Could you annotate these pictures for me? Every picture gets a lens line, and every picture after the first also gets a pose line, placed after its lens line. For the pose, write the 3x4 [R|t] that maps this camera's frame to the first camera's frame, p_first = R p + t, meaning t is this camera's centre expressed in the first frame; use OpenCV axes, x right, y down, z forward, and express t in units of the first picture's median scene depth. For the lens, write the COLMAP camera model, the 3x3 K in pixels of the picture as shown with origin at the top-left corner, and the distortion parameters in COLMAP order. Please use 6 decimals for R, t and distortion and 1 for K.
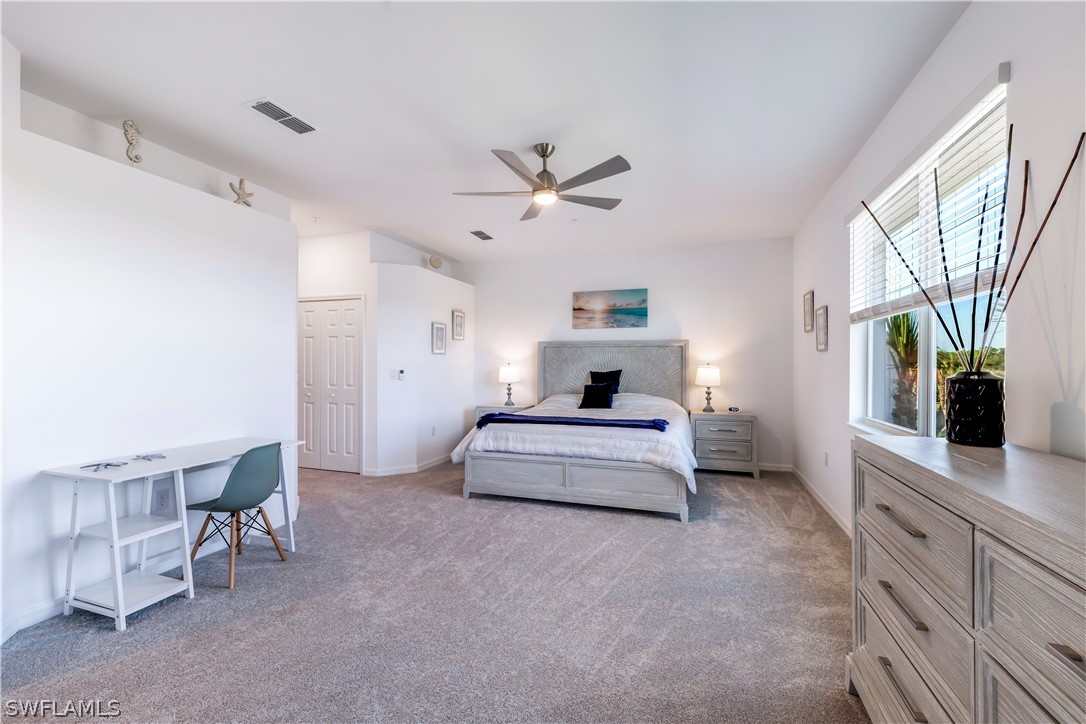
lens RADIAL K [[456.9, 0, 545.4], [0, 456.9, 362.2], [0, 0, 1]] dist [-0.001325, -0.000366]
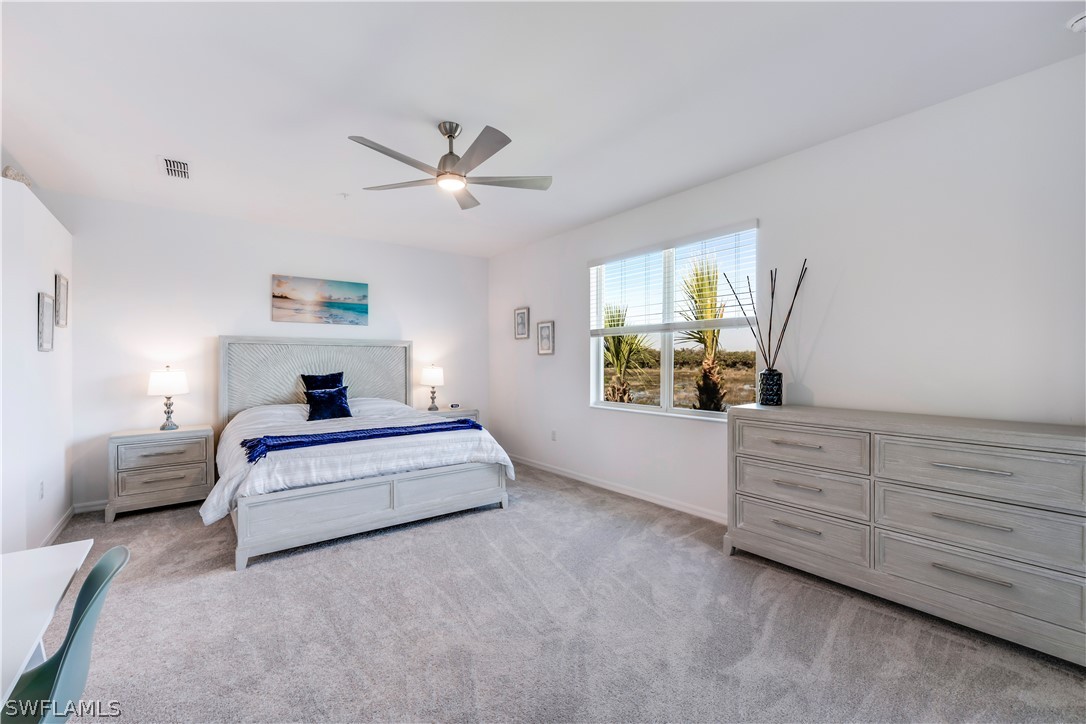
lens RADIAL K [[456.9, 0, 545.4], [0, 456.9, 362.2], [0, 0, 1]] dist [-0.001325, -0.000366]
pose [[0.552430, -0.002882, 0.833554, -0.485143], [0.000178, 0.999994, 0.003339, -0.007471], [-0.833559, -0.001696, 0.552427, 0.259229]]
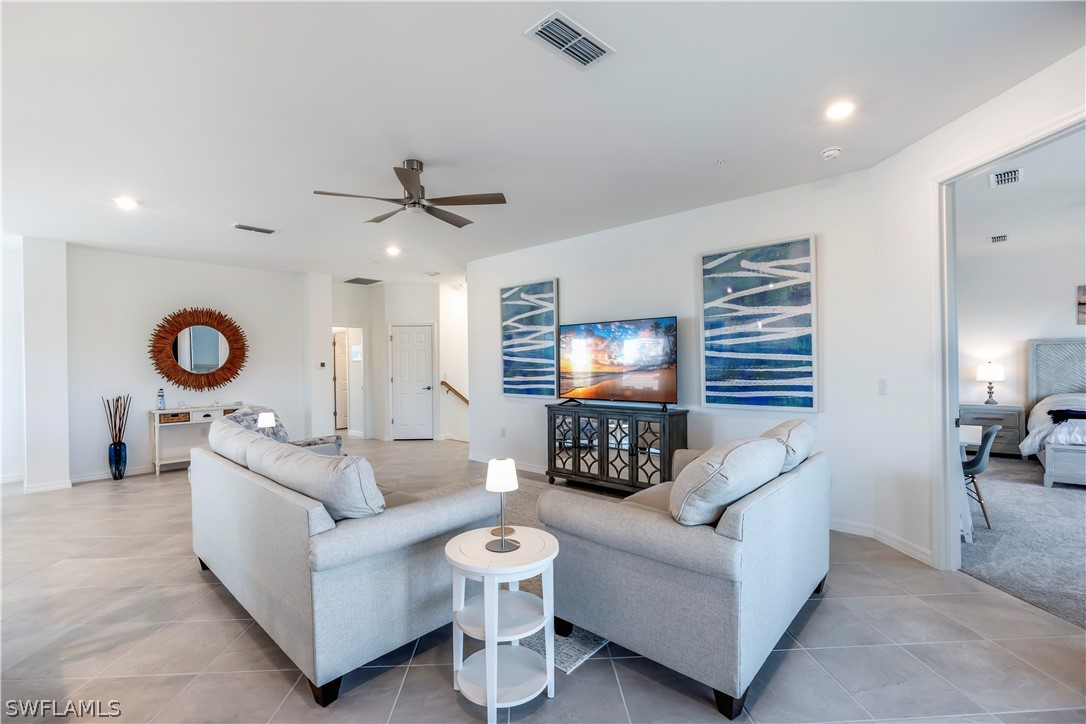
lens RADIAL K [[489.8, 0, 545.7], [0, 489.8, 363.8], [0, 0, 1]] dist [-0.003783, -0.000675]
pose [[0.919771, -0.009592, -0.392337, -0.813597], [0.012326, 0.999914, 0.004451, -0.014153], [0.392261, -0.008930, 0.919811, -0.526354]]
